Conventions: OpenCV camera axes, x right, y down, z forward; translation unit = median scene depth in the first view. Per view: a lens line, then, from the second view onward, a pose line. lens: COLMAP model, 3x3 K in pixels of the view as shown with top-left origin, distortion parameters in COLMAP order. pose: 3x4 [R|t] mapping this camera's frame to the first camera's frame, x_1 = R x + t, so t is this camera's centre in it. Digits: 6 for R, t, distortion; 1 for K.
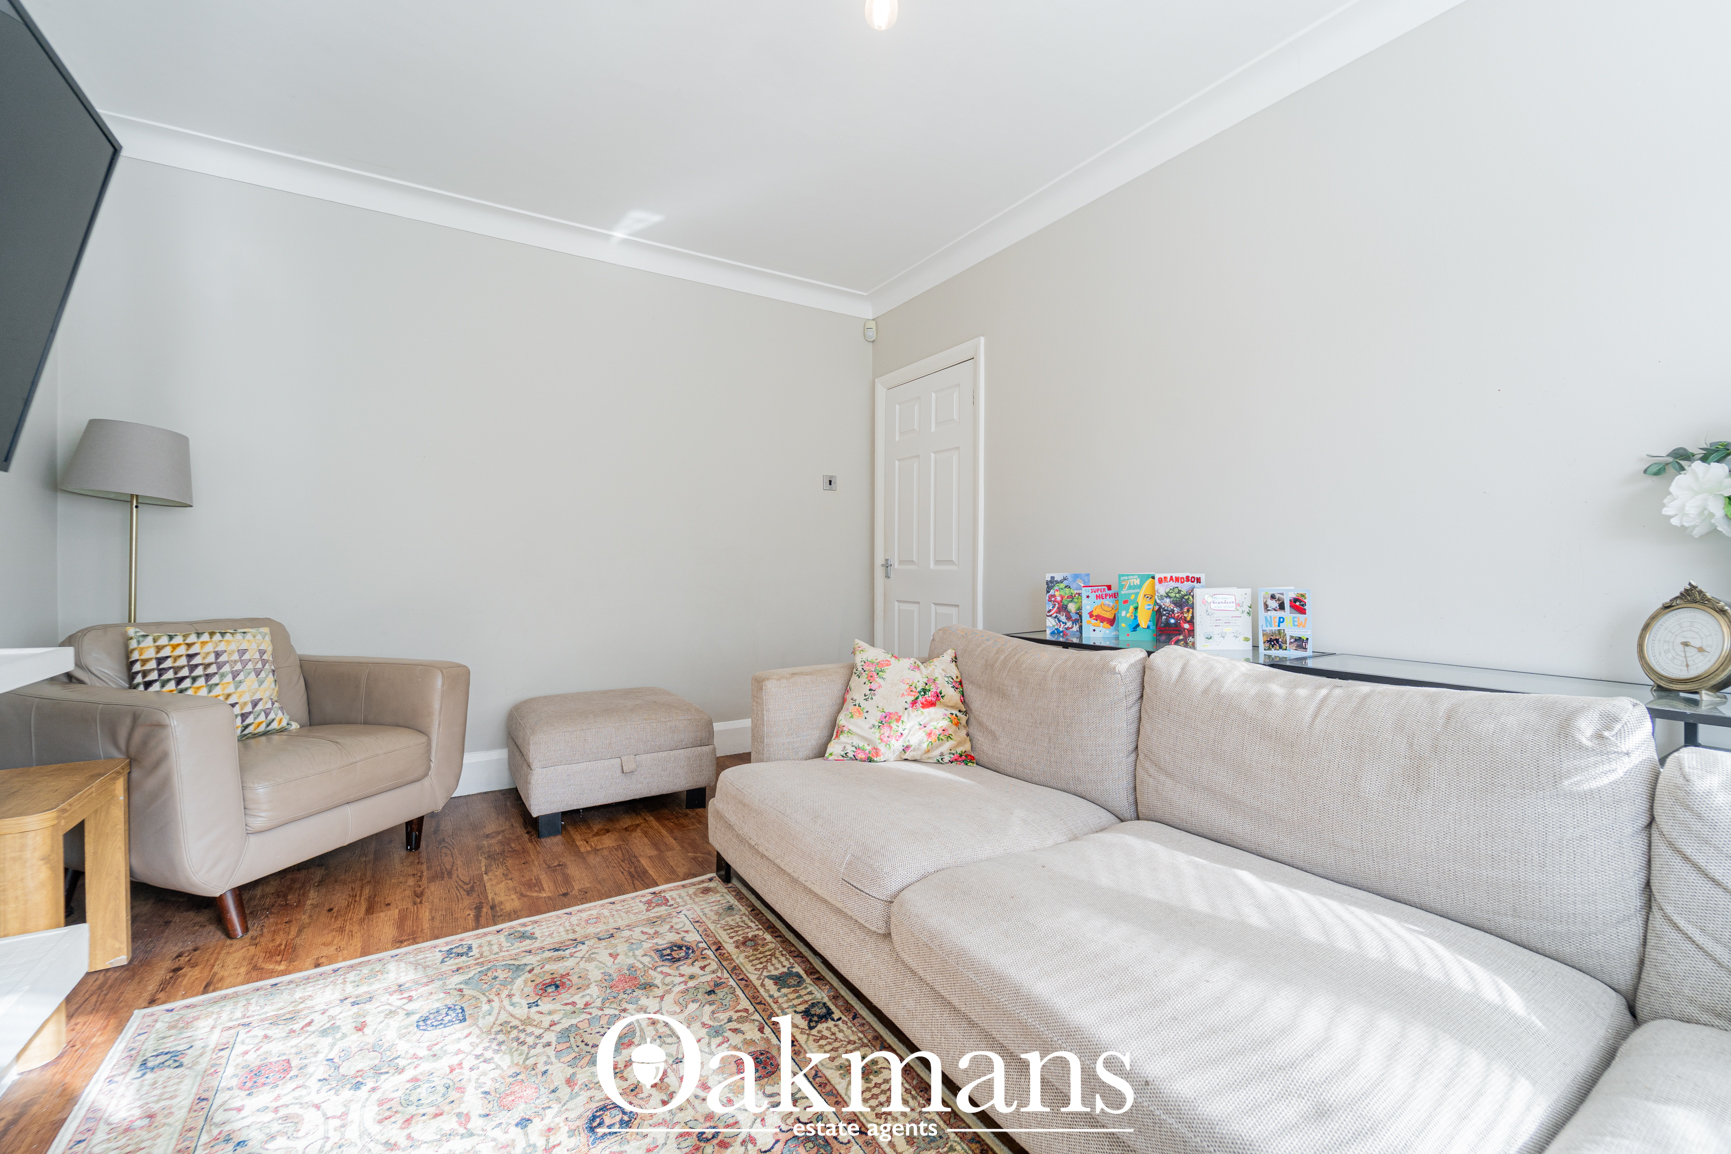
lens RADIAL K [[710.4, 0, 859.0], [0, 710.4, 569.1], [0, 0, 1]] dist [-0.001837, -0.000981]
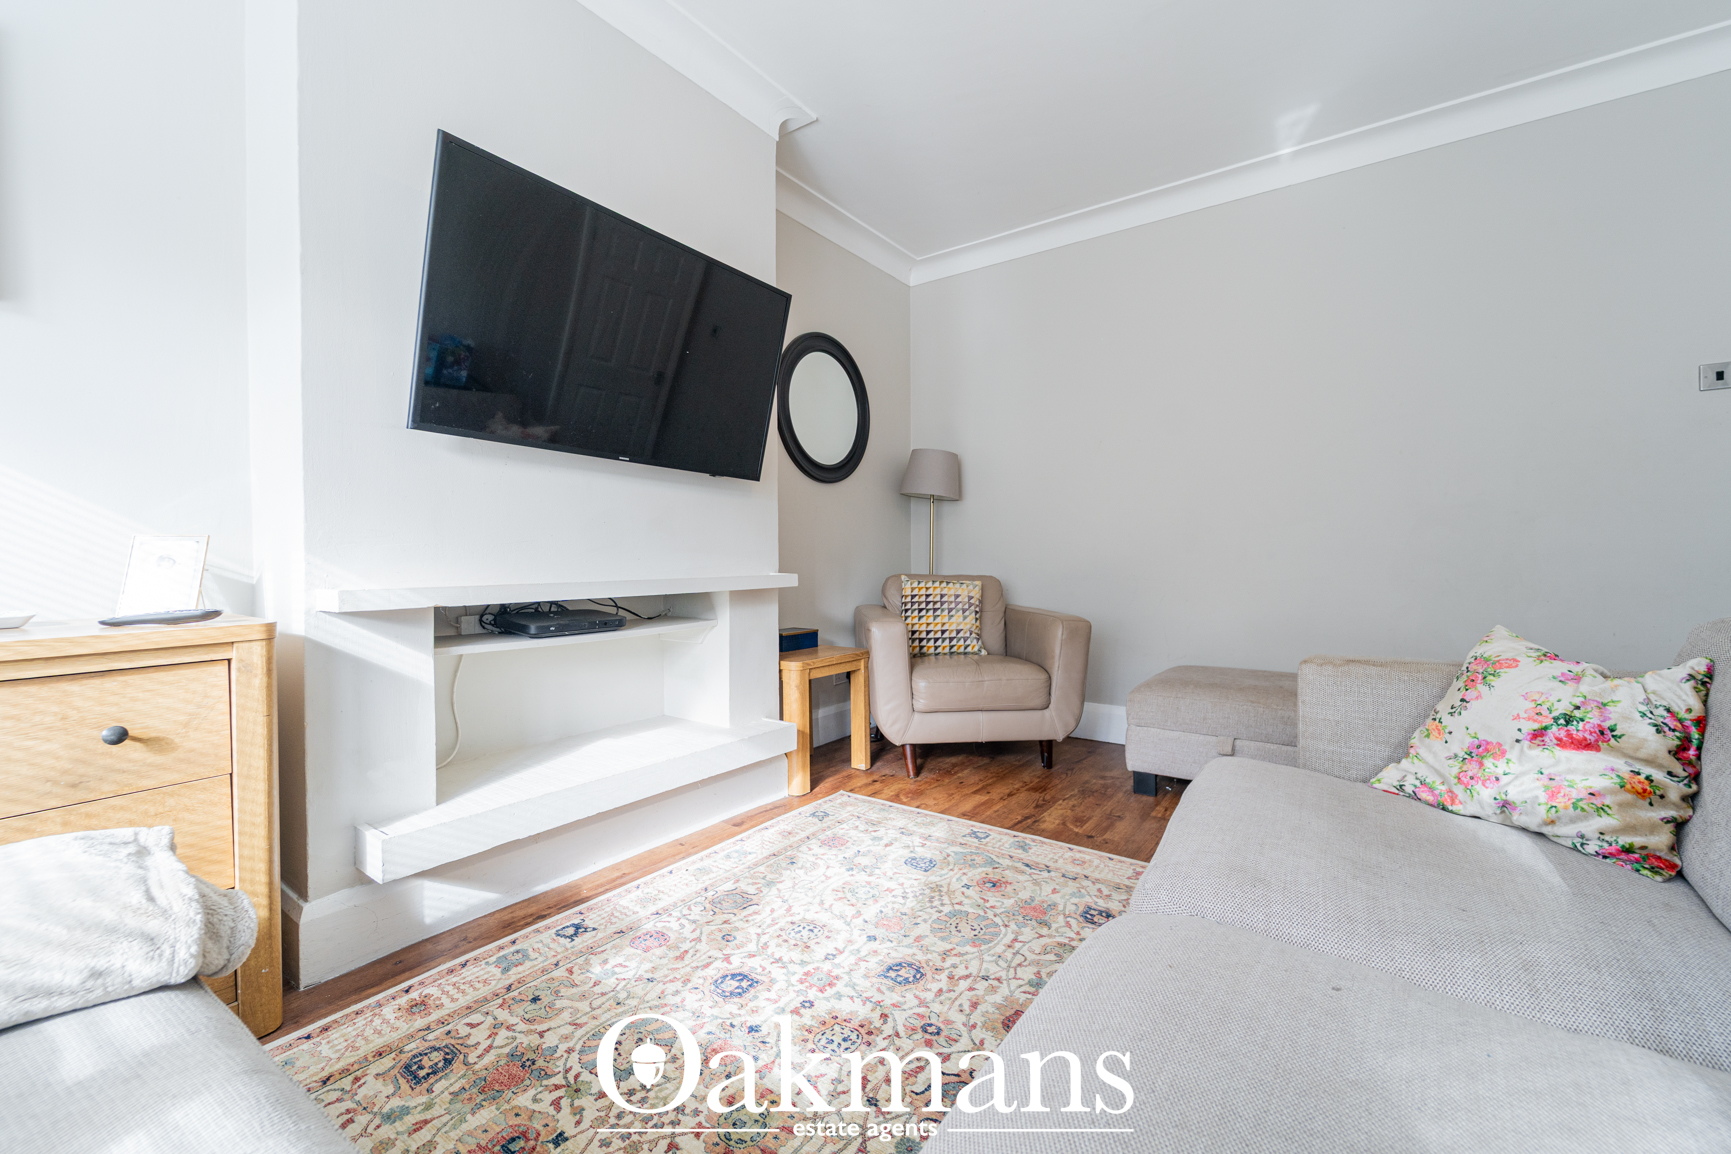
lens RADIAL K [[710.4, 0, 859.0], [0, 710.4, 569.1], [0, 0, 1]] dist [-0.001837, -0.000981]
pose [[0.373341, 0.008835, -0.927652, 0.428141], [-0.000002, 0.999955, 0.009523, 0.050903], [0.927694, -0.003553, 0.373324, 0.288066]]
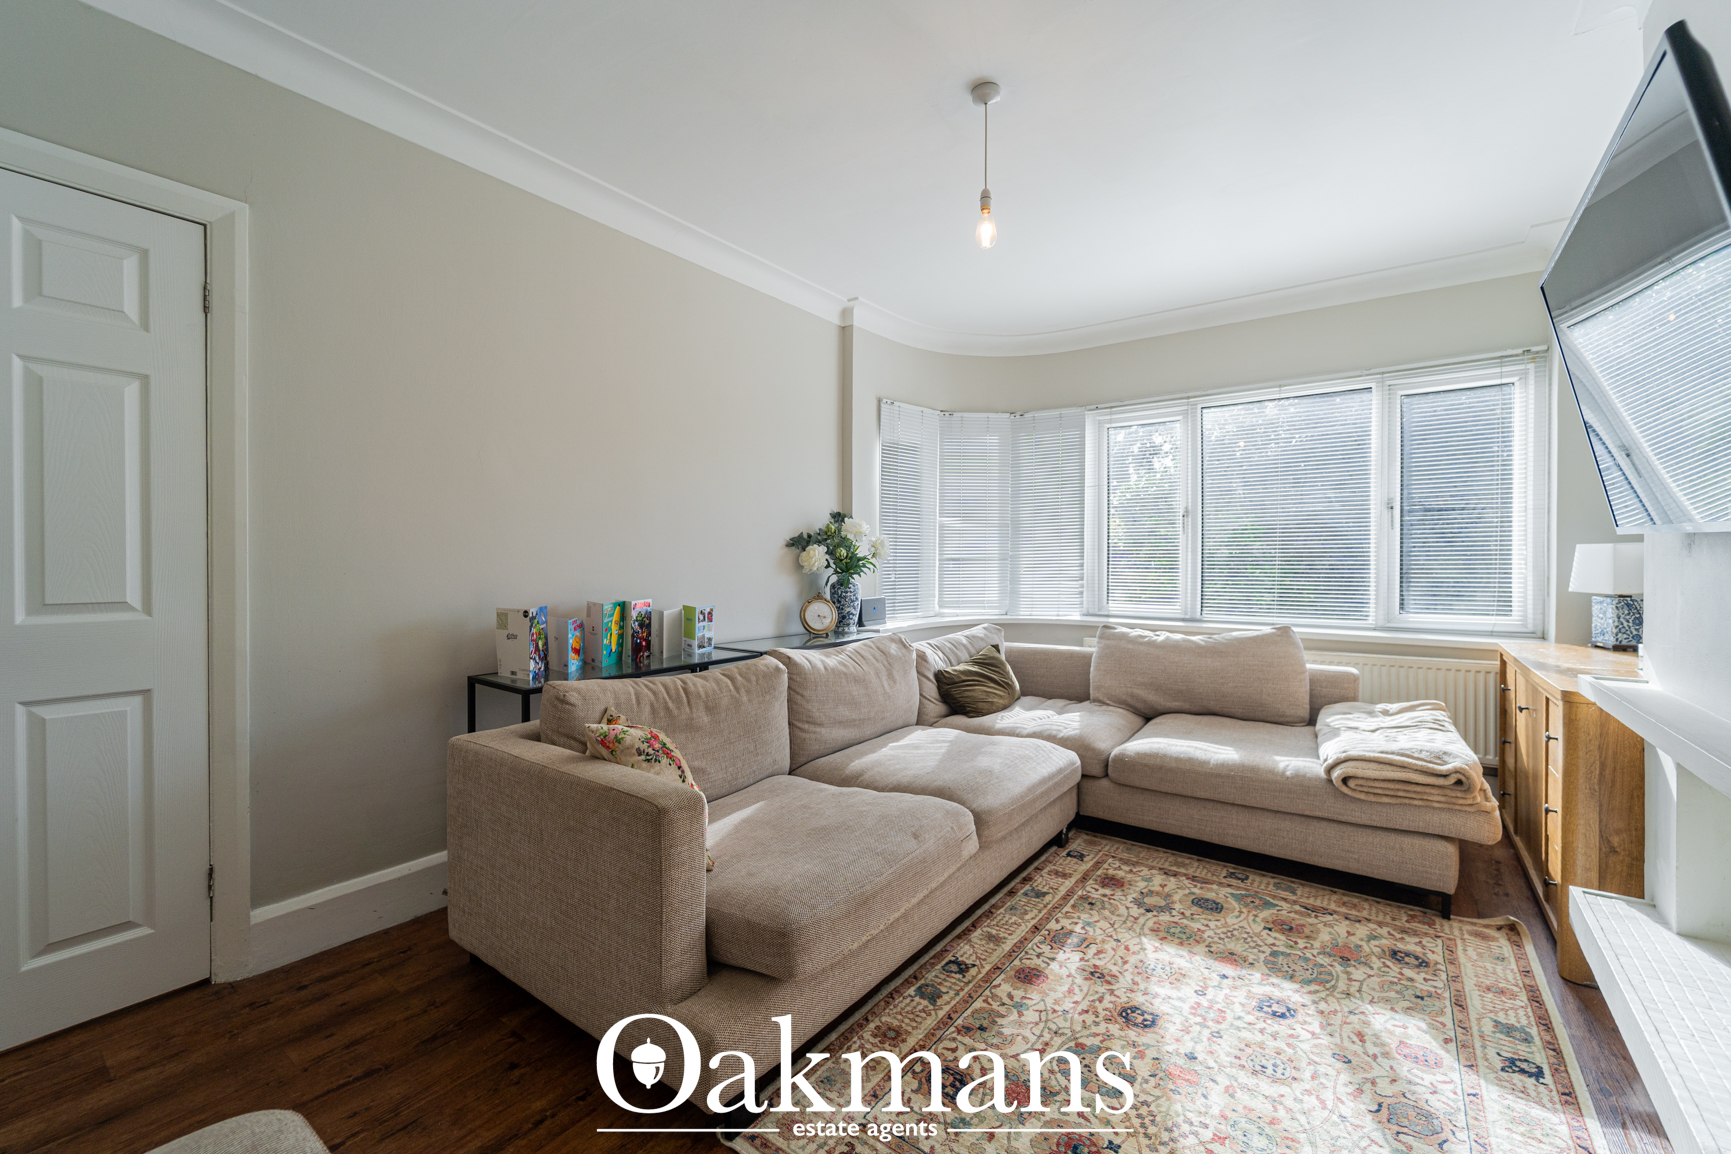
lens RADIAL K [[710.4, 0, 859.0], [0, 710.4, 569.1], [0, 0, 1]] dist [-0.001837, -0.000981]
pose [[-0.361477, -0.009569, 0.932332, -0.838484], [0.006566, 0.999896, 0.012808, -0.061928], [-0.932358, 0.010752, -0.361377, 1.172886]]
